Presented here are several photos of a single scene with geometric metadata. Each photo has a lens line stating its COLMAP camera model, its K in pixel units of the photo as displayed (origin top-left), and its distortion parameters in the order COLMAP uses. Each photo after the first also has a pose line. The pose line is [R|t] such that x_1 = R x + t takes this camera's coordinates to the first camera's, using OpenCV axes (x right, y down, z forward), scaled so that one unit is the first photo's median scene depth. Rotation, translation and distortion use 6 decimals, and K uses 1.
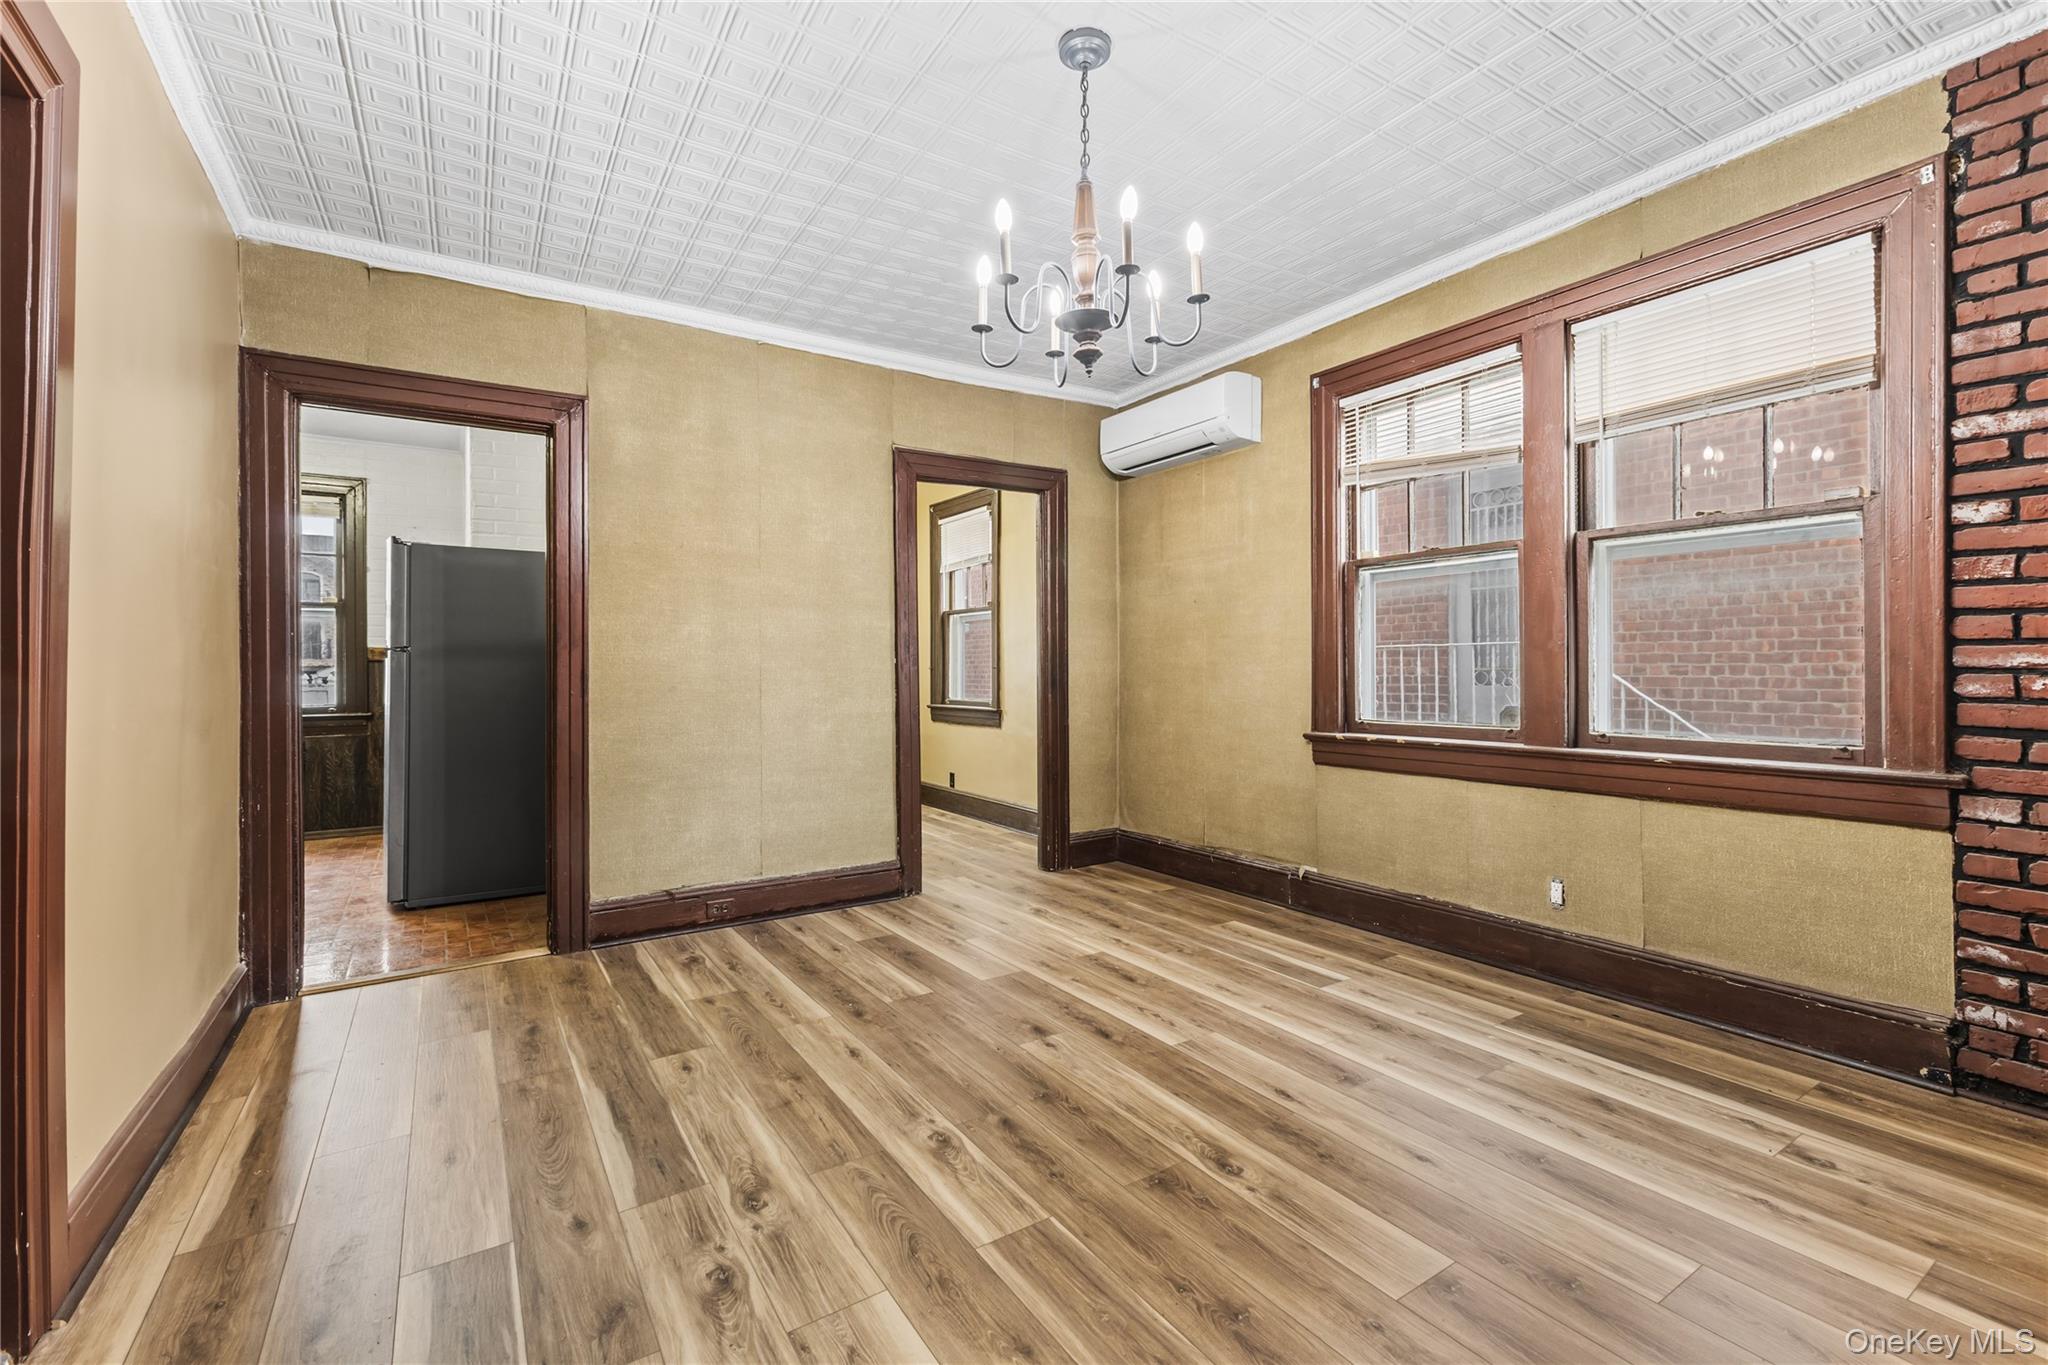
lens RADIAL K [[892.7, 0, 1025.2], [0, 892.7, 665.1], [0, 0, 1]] dist [0.009244, -0.002725]
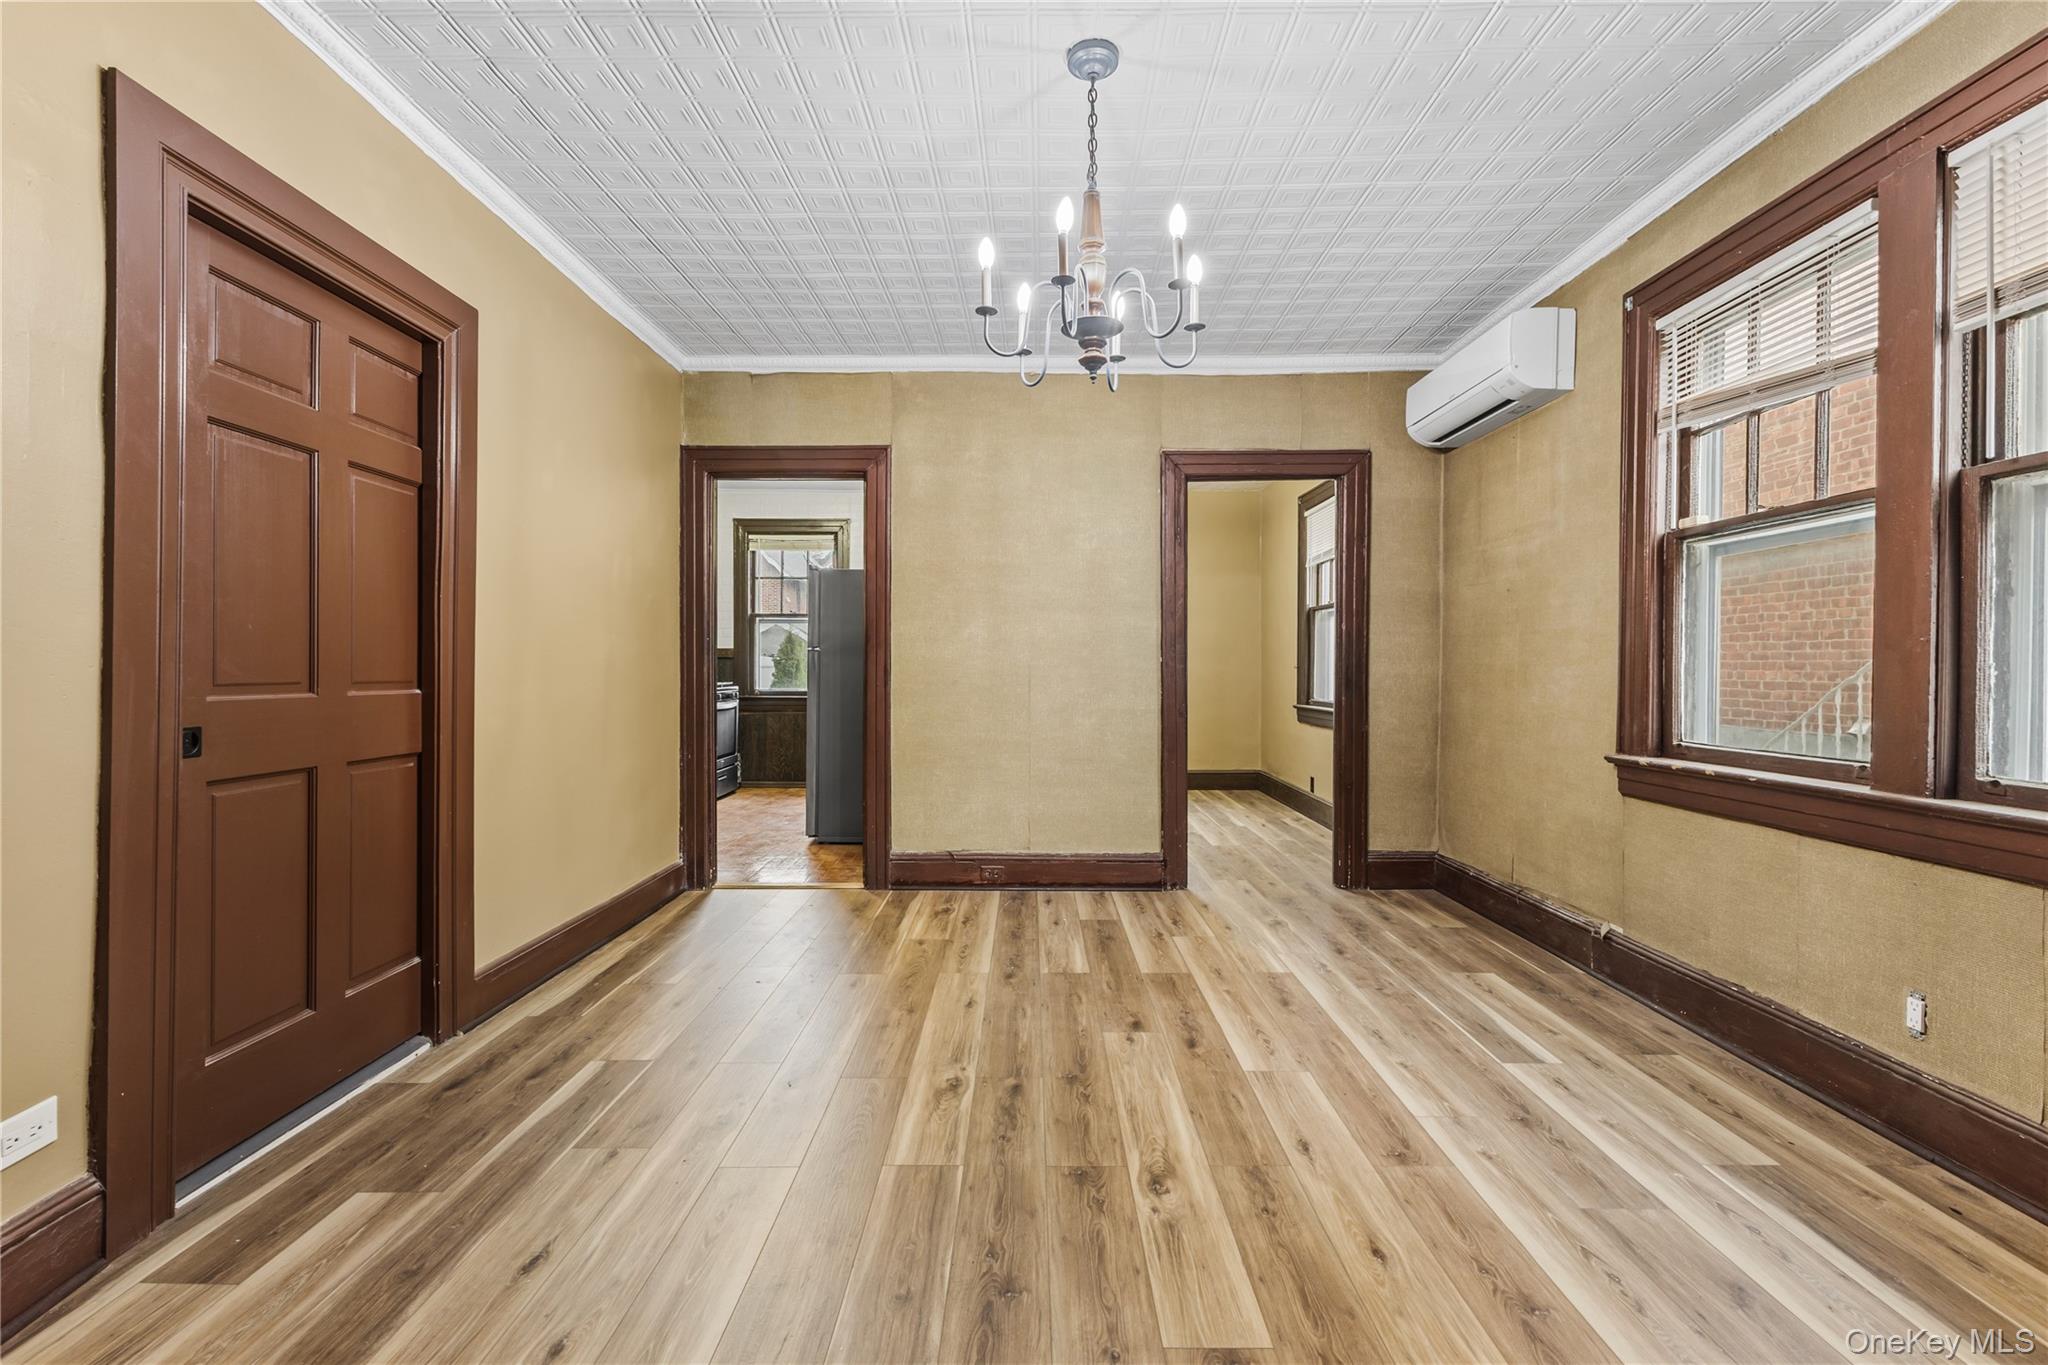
lens RADIAL K [[892.7, 0, 1014.6], [0, 892.7, 672.9], [0, 0, 1]] dist [0.009244, -0.002725]
pose [[0.832782, 0.014240, -0.553418, 0.348562], [-0.007323, 0.999865, 0.014708, -0.004179], [0.553553, -0.008196, 0.832774, 0.061915]]
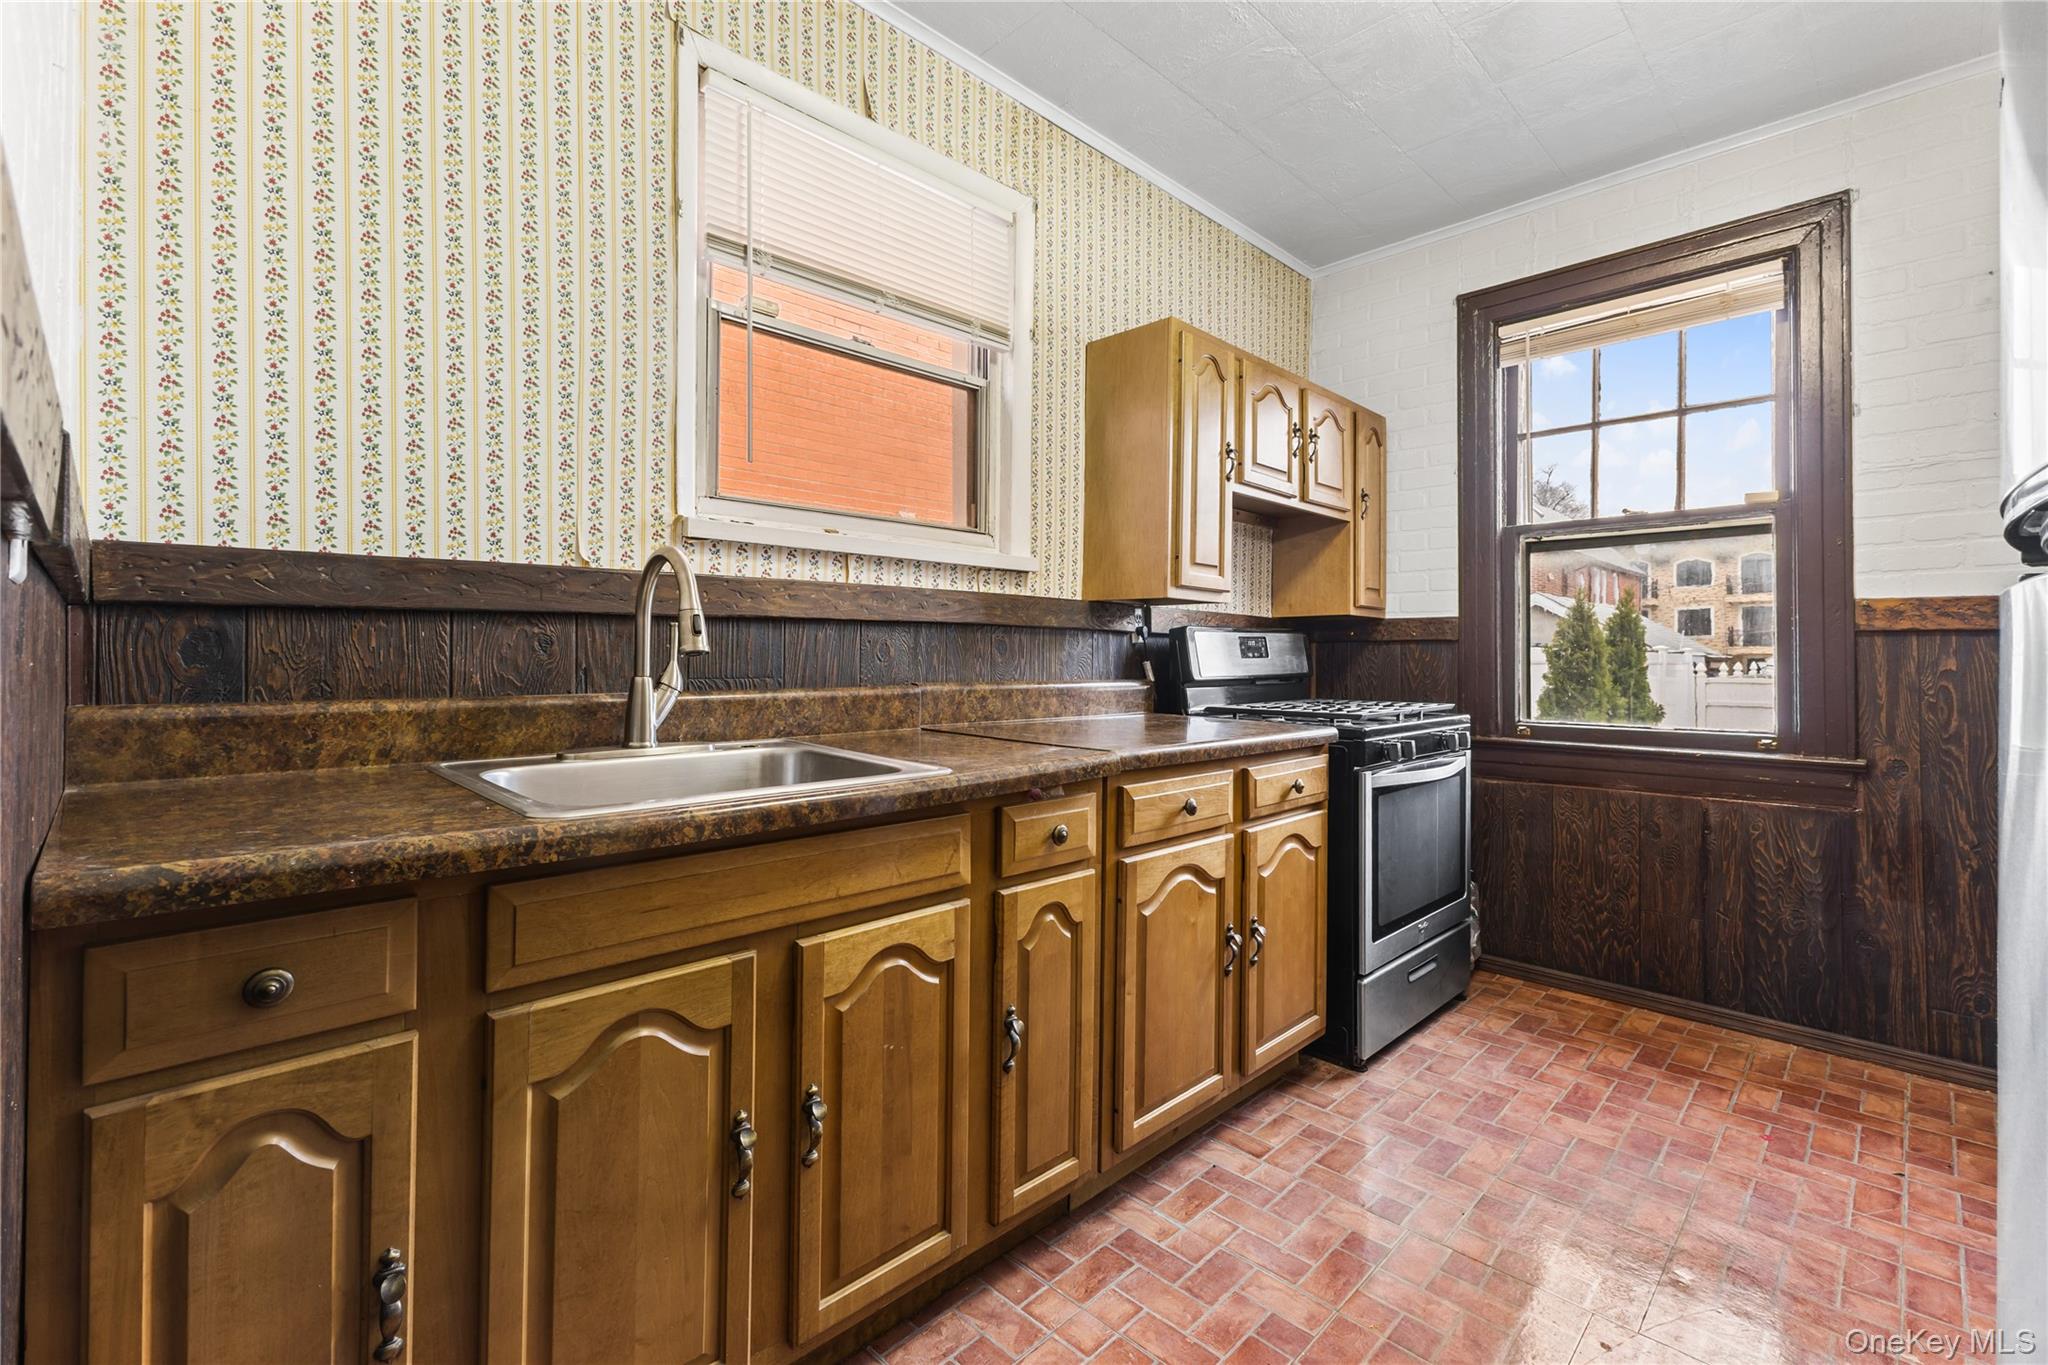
lens RADIAL K [[892.7, 0, 1022.4], [0, 892.7, 650.9], [0, 0, 1]] dist [0.009244, -0.002725]
pose [[0.228262, -0.001676, -0.973598, -0.731669], [0.001342, 0.999998, -0.001407, 0.007448], [0.973599, -0.000985, 0.228264, 0.930144]]
